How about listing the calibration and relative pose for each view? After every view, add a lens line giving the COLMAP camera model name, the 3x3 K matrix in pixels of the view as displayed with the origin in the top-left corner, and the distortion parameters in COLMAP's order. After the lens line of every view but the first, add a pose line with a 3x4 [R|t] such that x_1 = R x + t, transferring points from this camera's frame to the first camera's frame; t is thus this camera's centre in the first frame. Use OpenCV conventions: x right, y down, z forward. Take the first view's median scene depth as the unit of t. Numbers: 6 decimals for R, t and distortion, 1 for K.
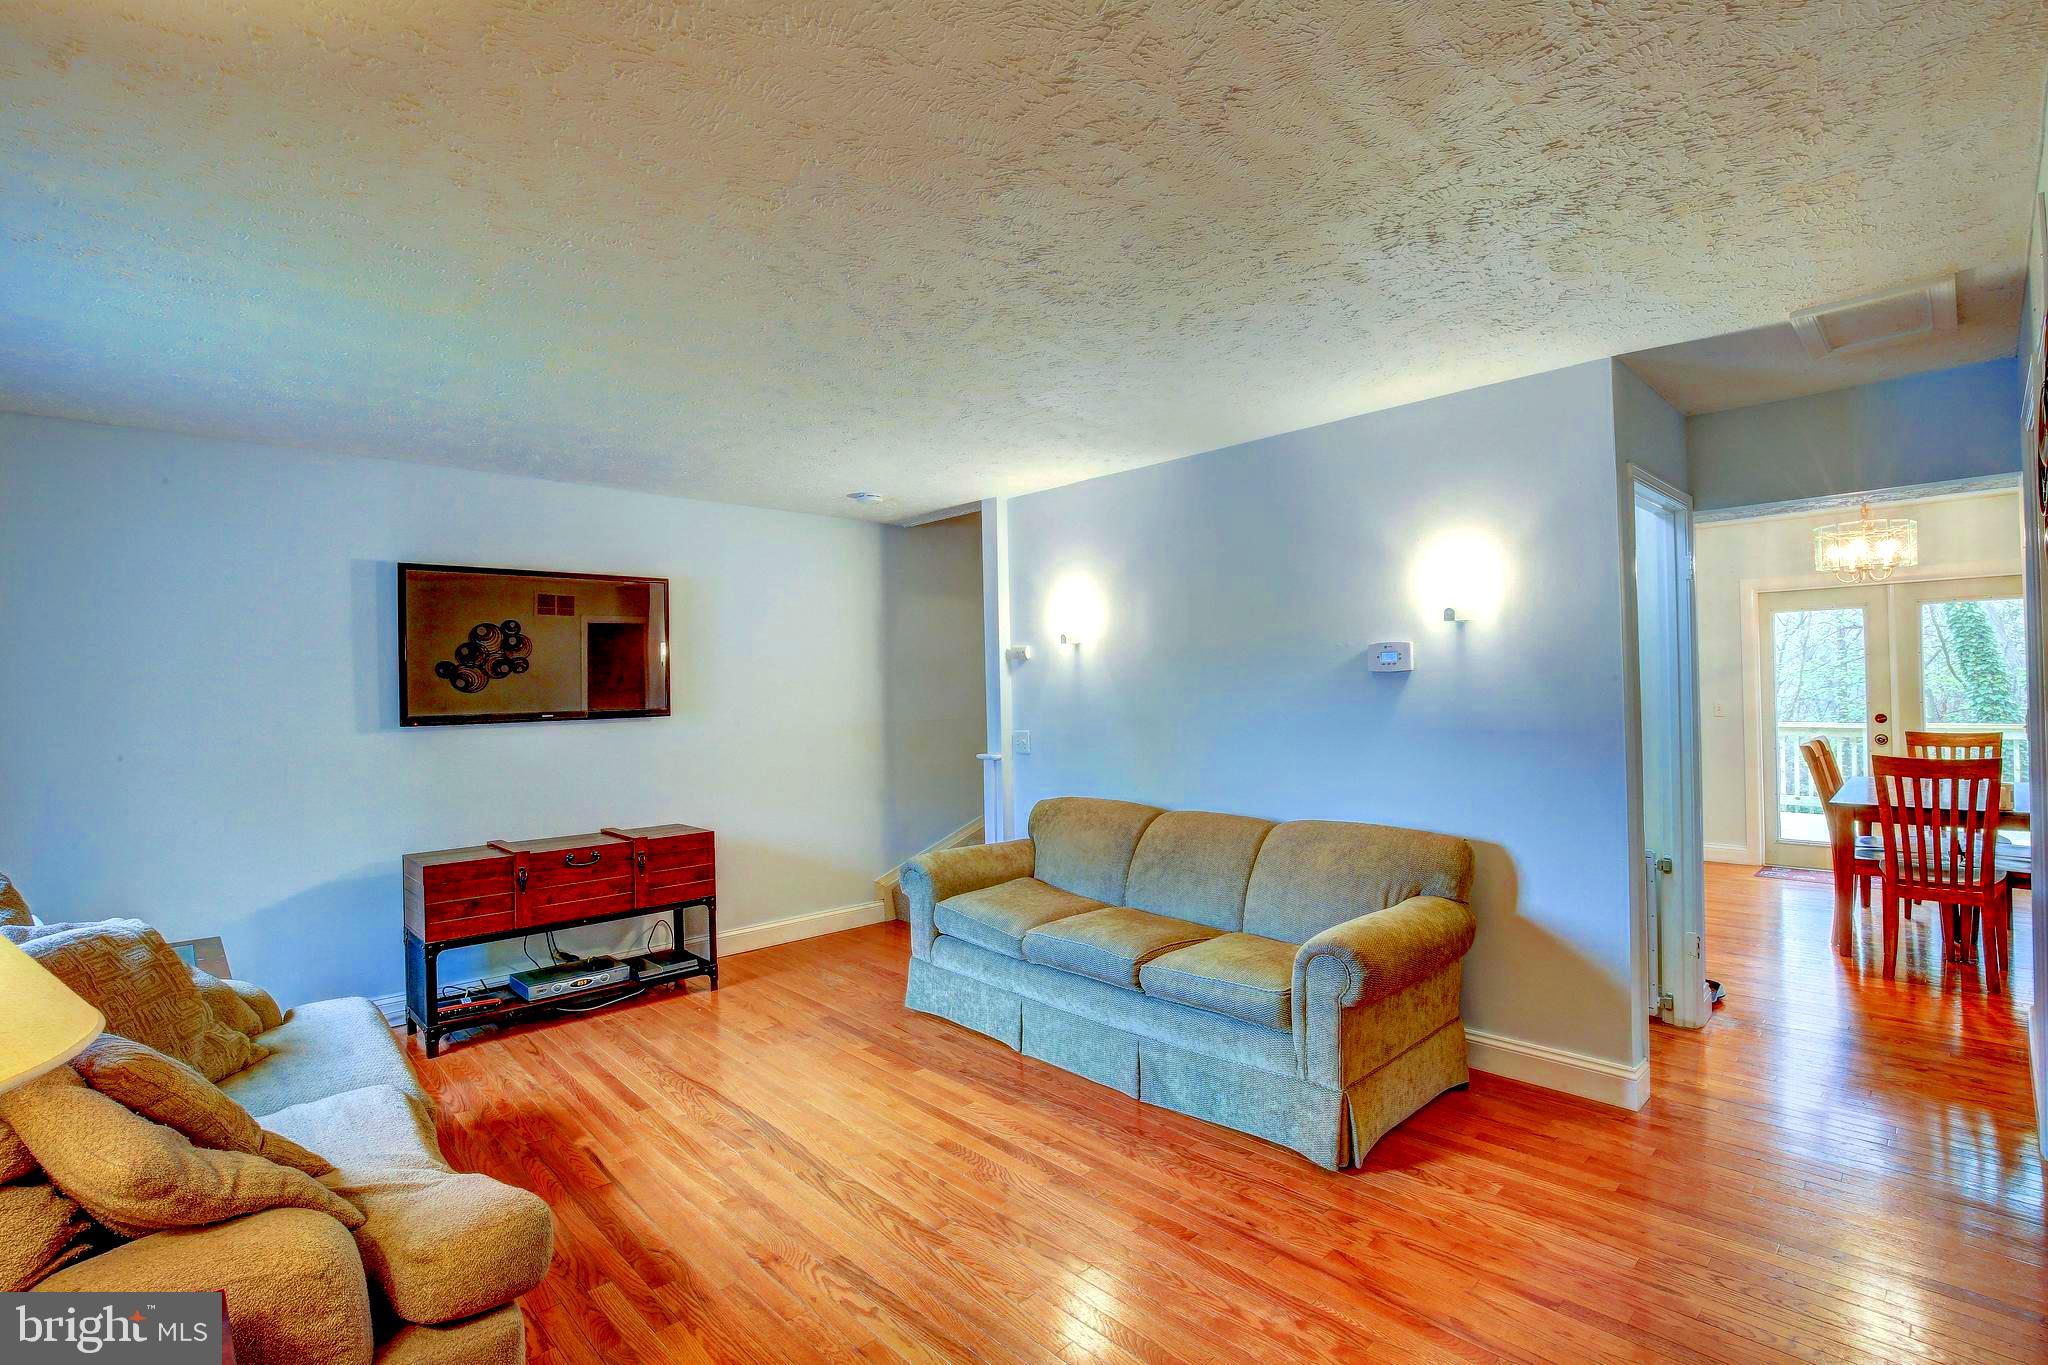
lens RADIAL K [[940.2, 0, 1026.0], [0, 940.2, 687.0], [0, 0, 1]] dist [-0.025128, 0.000257]
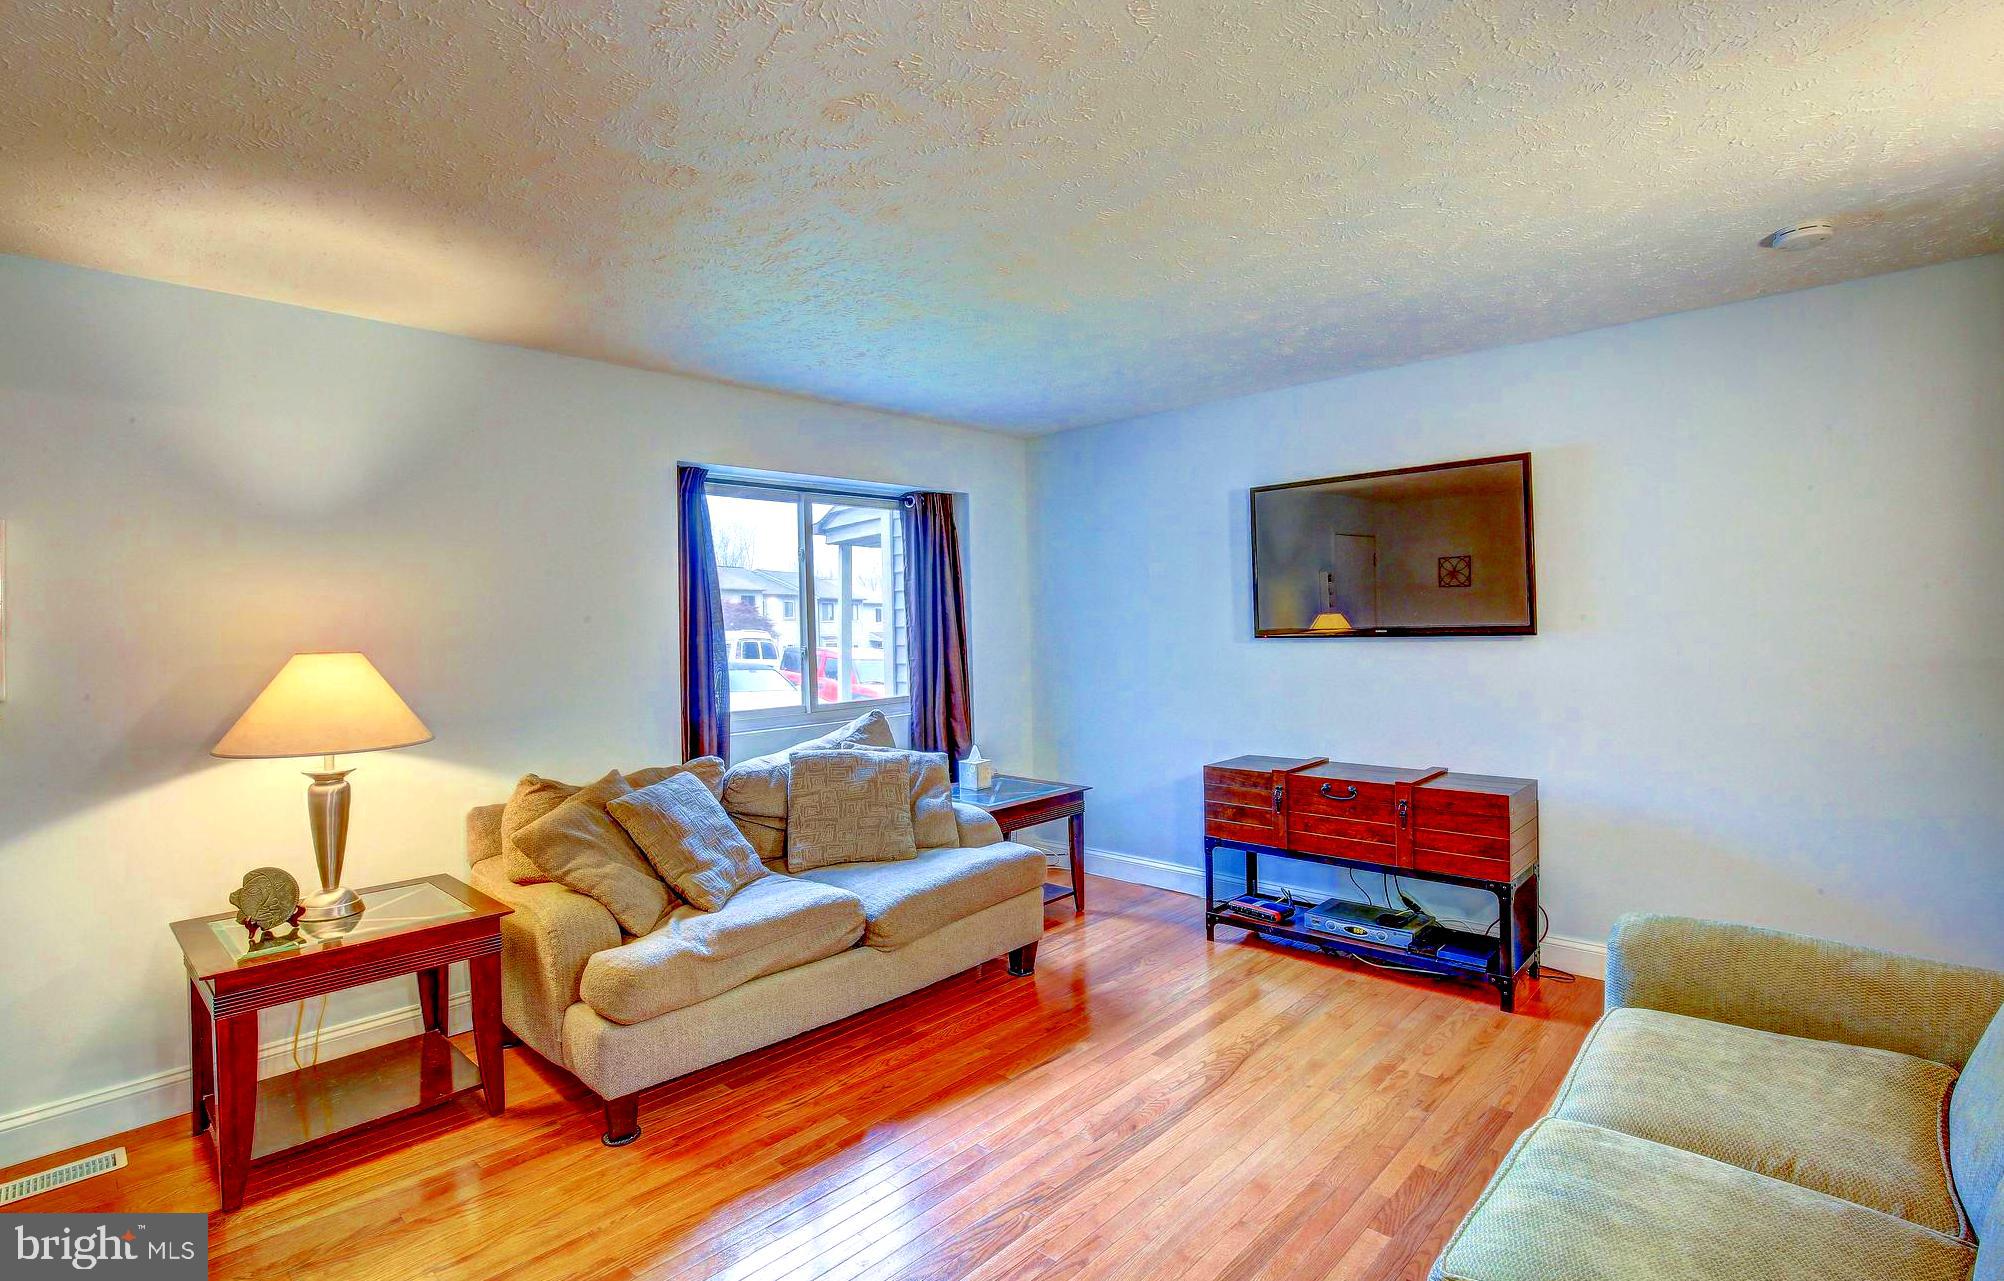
lens RADIAL K [[926.6, 0, 1001.6], [0, 926.6, 641.2], [0, 0, 1]] dist [-0.034397, -0.000360]
pose [[0.035415, 0.027885, -0.998984, 0.410440], [0.028560, 0.999174, 0.028902, 0.006168], [0.998965, -0.029555, 0.034590, 0.689037]]
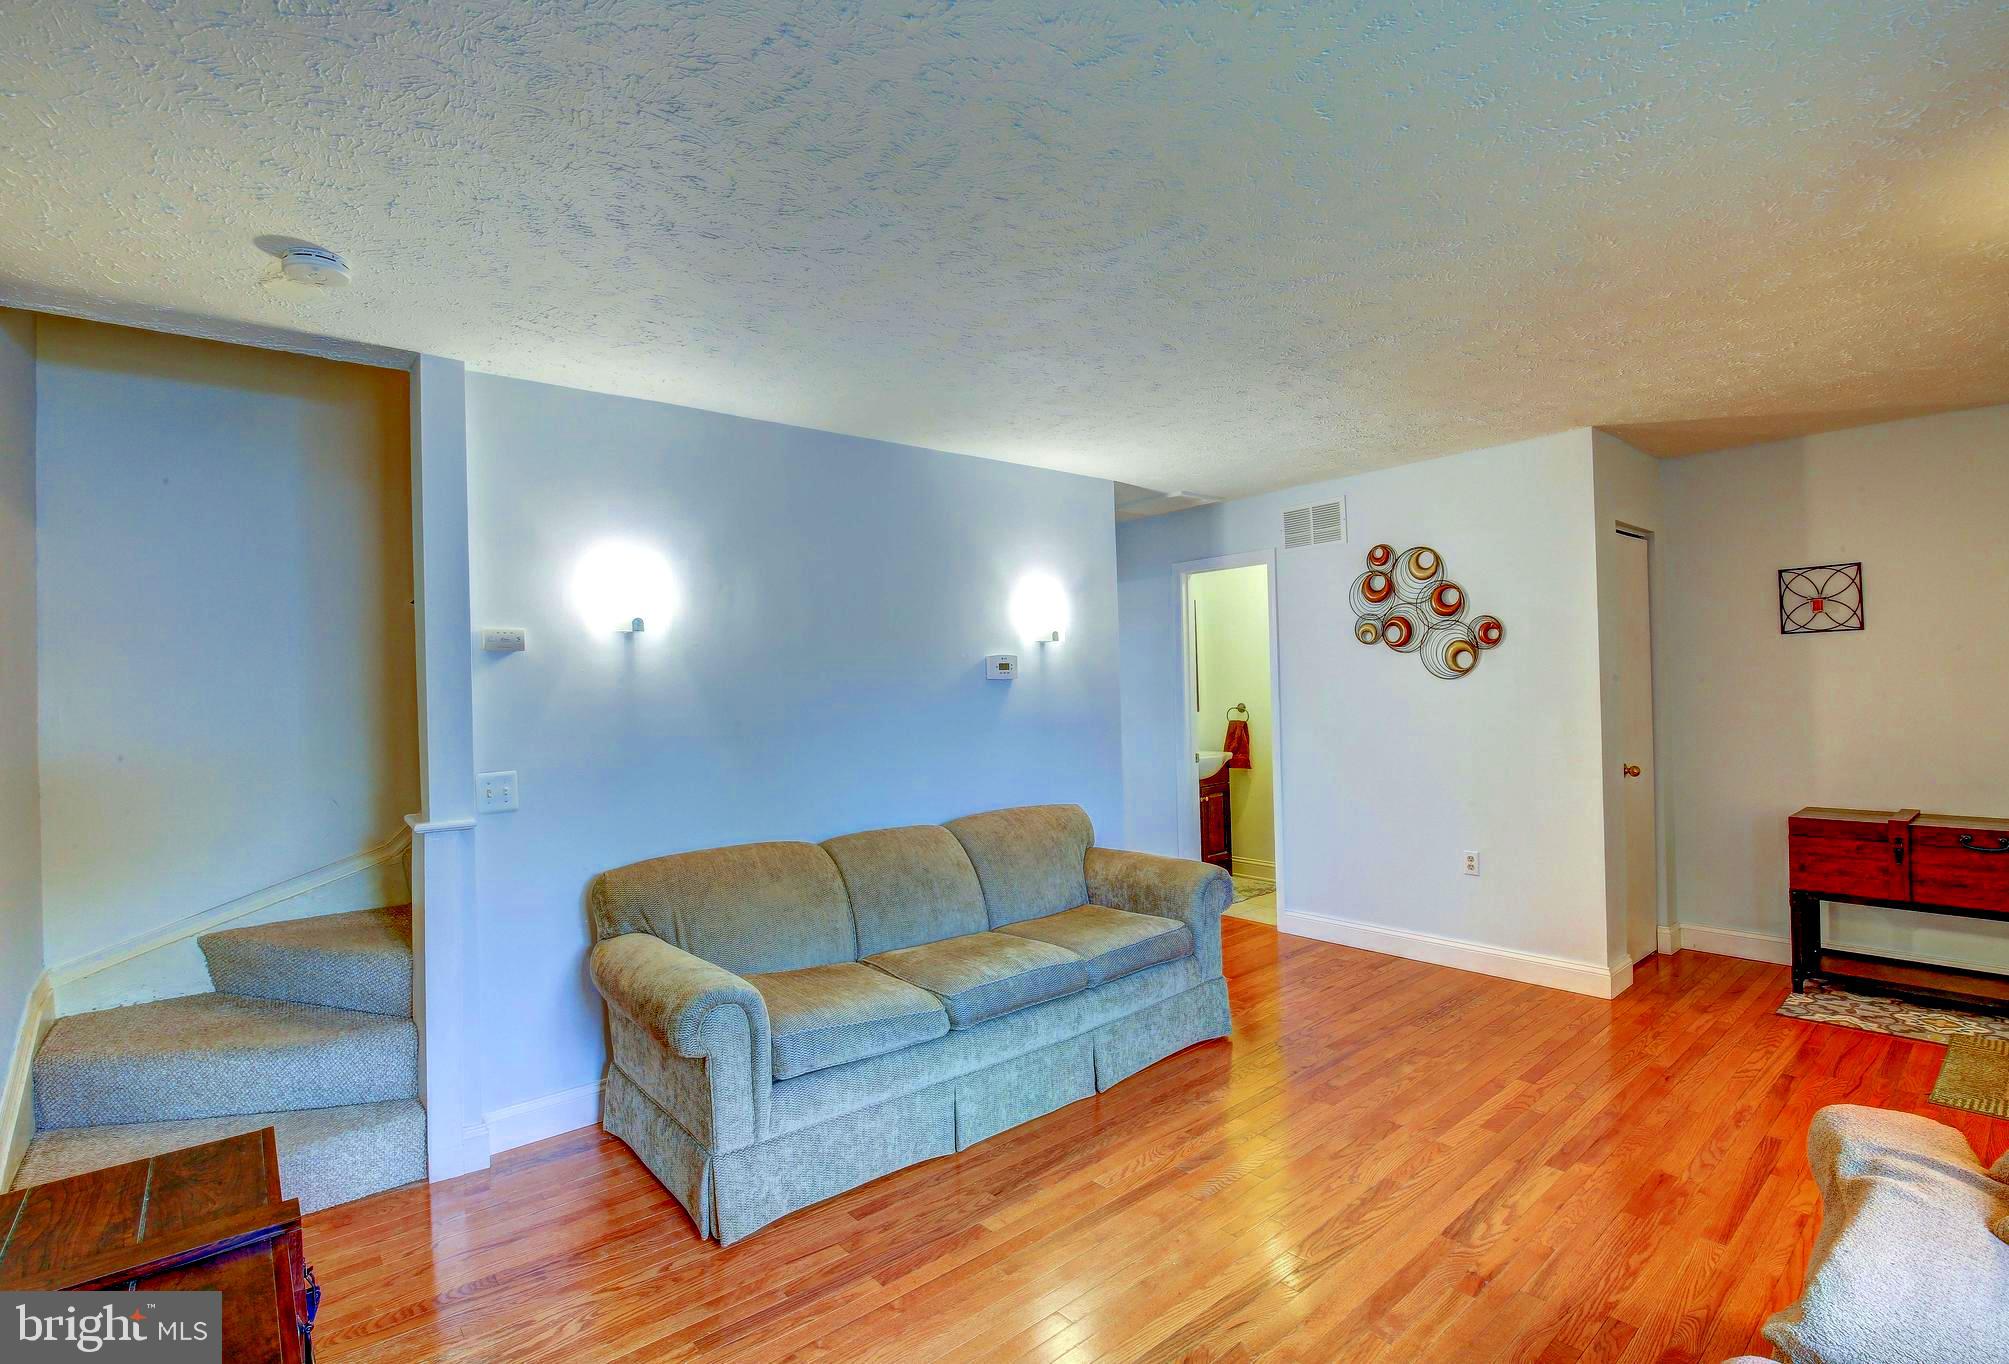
lens RADIAL K [[938.0, 0, 1049.2], [0, 938.0, 676.7], [0, 0, 1]] dist [-0.018978, 0.001063]
pose [[0.040387, 0.027795, 0.998797, -0.761169], [0.026873, 0.999221, -0.028894, 0.016901], [-0.998823, 0.028008, 0.039609, 0.843674]]
